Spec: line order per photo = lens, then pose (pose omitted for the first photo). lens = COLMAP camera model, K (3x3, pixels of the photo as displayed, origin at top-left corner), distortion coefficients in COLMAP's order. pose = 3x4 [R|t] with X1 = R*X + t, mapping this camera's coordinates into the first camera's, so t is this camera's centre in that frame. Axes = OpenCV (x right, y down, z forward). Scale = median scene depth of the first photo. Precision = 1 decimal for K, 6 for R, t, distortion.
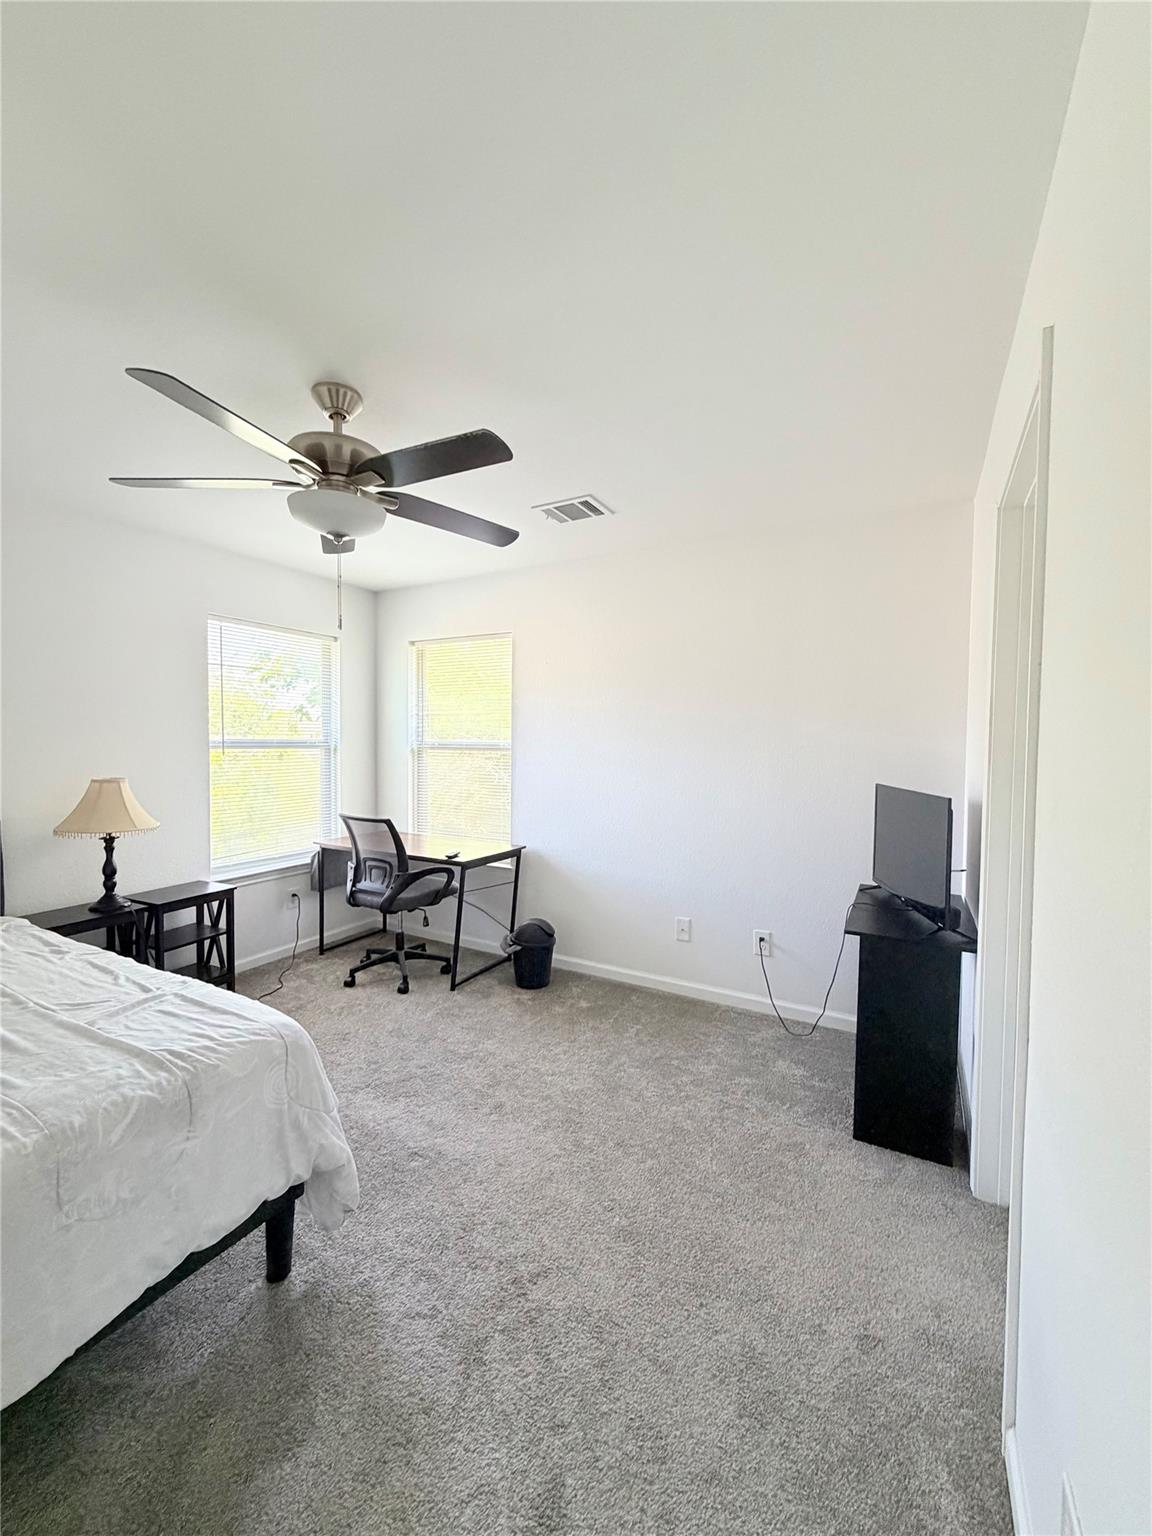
lens RADIAL K [[611.3, 0, 577.9], [0, 611.3, 765.9], [0, 0, 1]] dist [-0.000614, 0.000336]
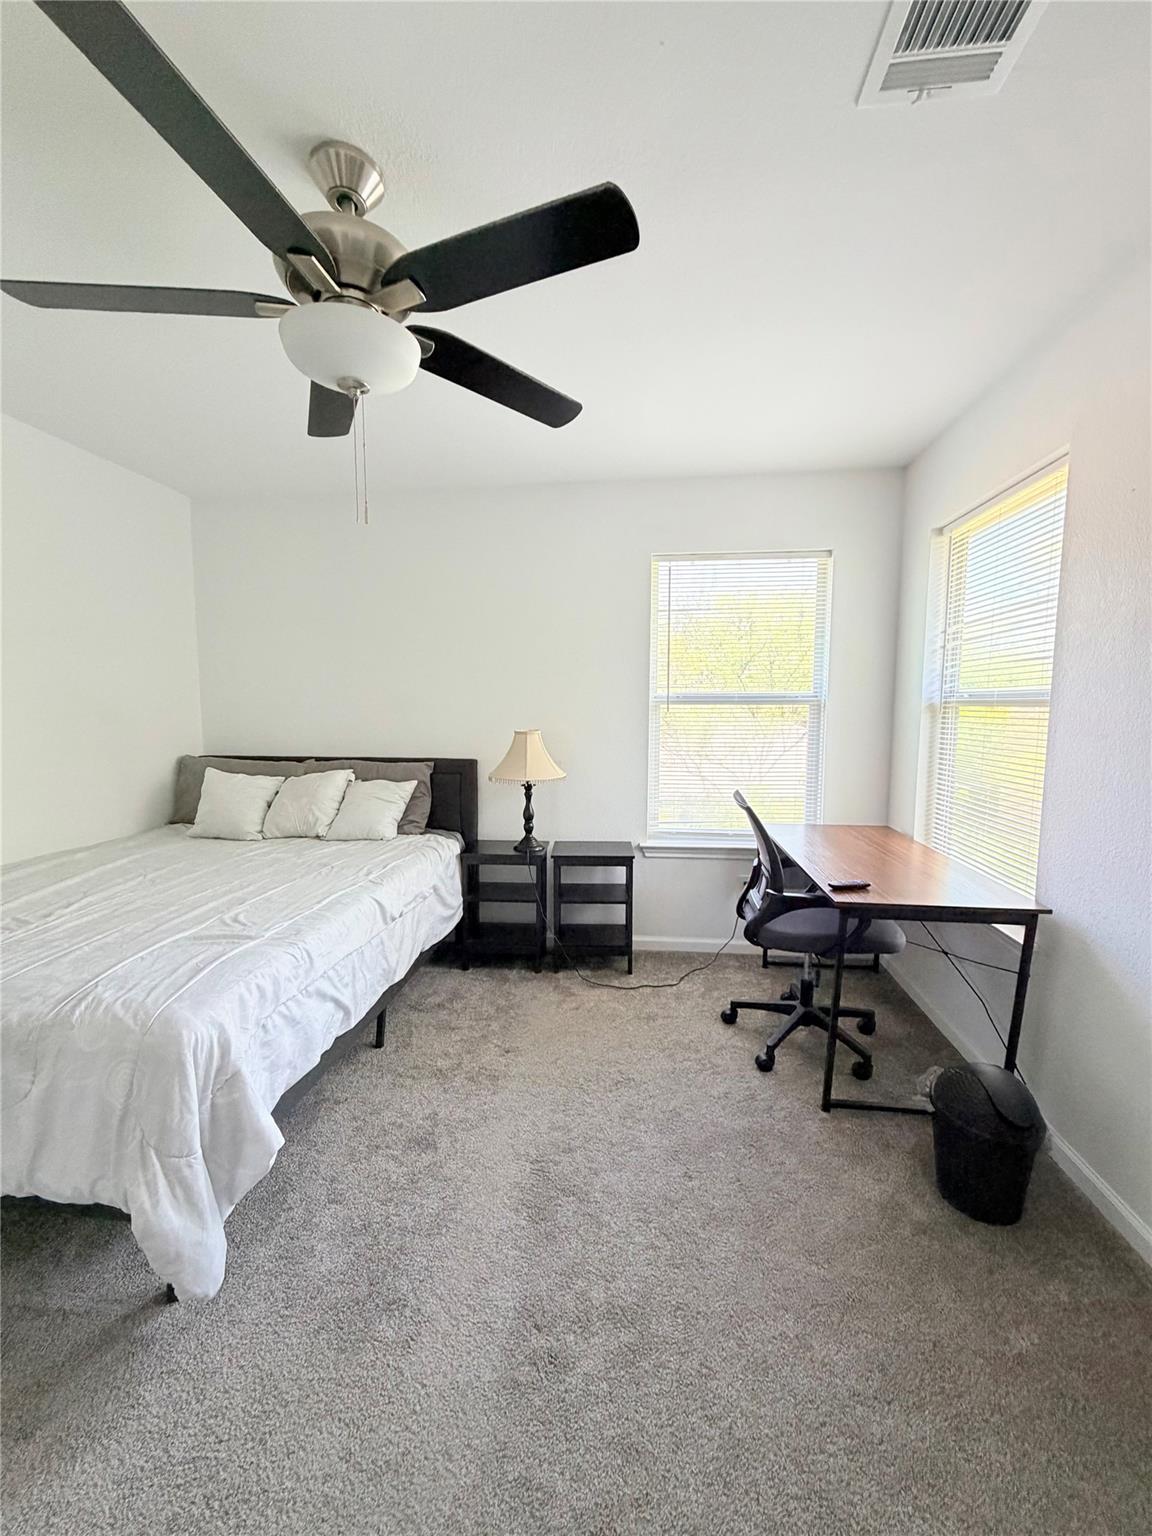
lens RADIAL K [[611.3, 0, 577.9], [0, 611.3, 765.9], [0, 0, 1]] dist [-0.000614, 0.000336]
pose [[0.384023, 0.081515, -0.919718, 0.222125], [-0.030342, 0.996671, 0.075666, -0.001704], [0.922825, -0.001151, 0.385218, 0.557234]]
